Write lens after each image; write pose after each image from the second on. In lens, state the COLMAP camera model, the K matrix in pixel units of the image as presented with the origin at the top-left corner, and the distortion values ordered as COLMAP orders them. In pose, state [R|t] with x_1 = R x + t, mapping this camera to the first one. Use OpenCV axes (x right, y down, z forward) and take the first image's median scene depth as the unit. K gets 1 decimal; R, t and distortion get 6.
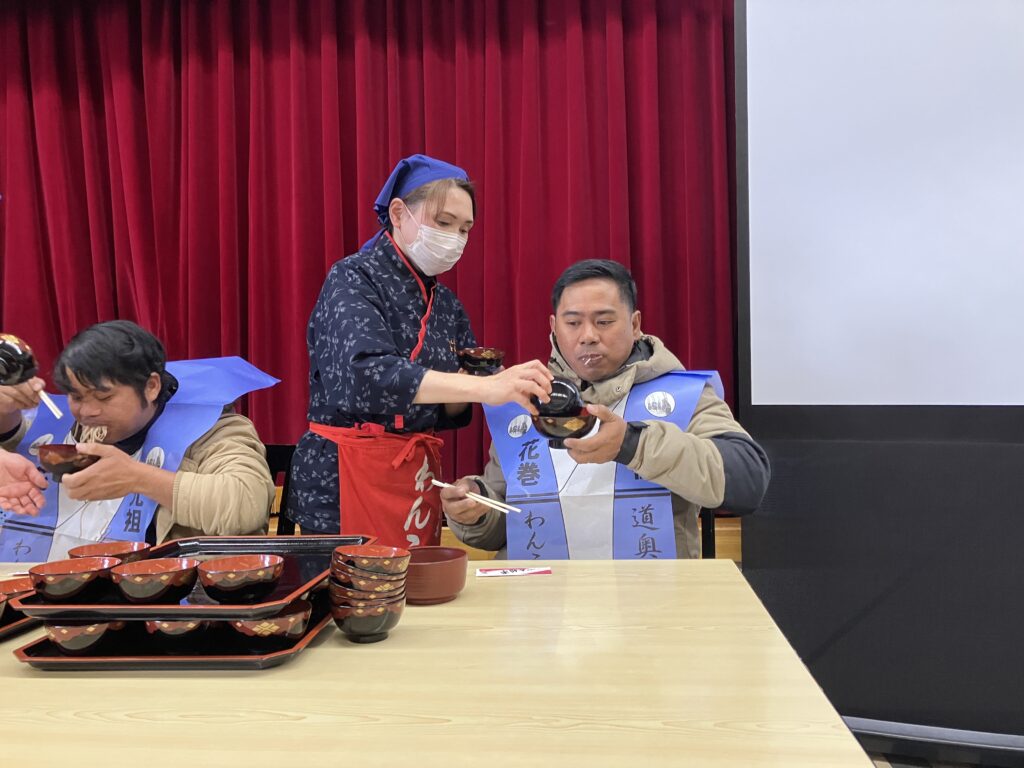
lens RADIAL K [[817.5, 0, 497.5], [0, 817.5, 384.5], [0, 0, 1]] dist [-0.000851, 0.015309]
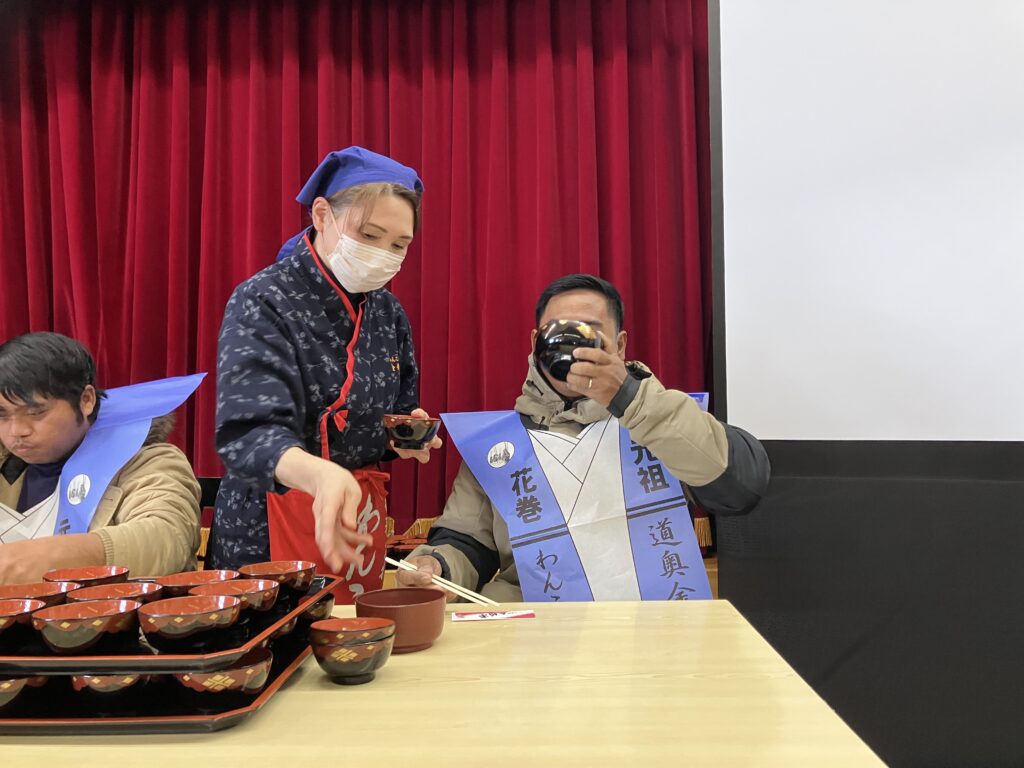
lens RADIAL K [[817.5, 0, 497.5], [0, 817.5, 384.5], [0, 0, 1]] dist [-0.000851, 0.015309]
pose [[0.997969, 0.011736, 0.062618, -0.044248], [-0.008279, 0.998442, -0.055184, 0.029508], [-0.063168, 0.054553, 0.996511, 0.103420]]
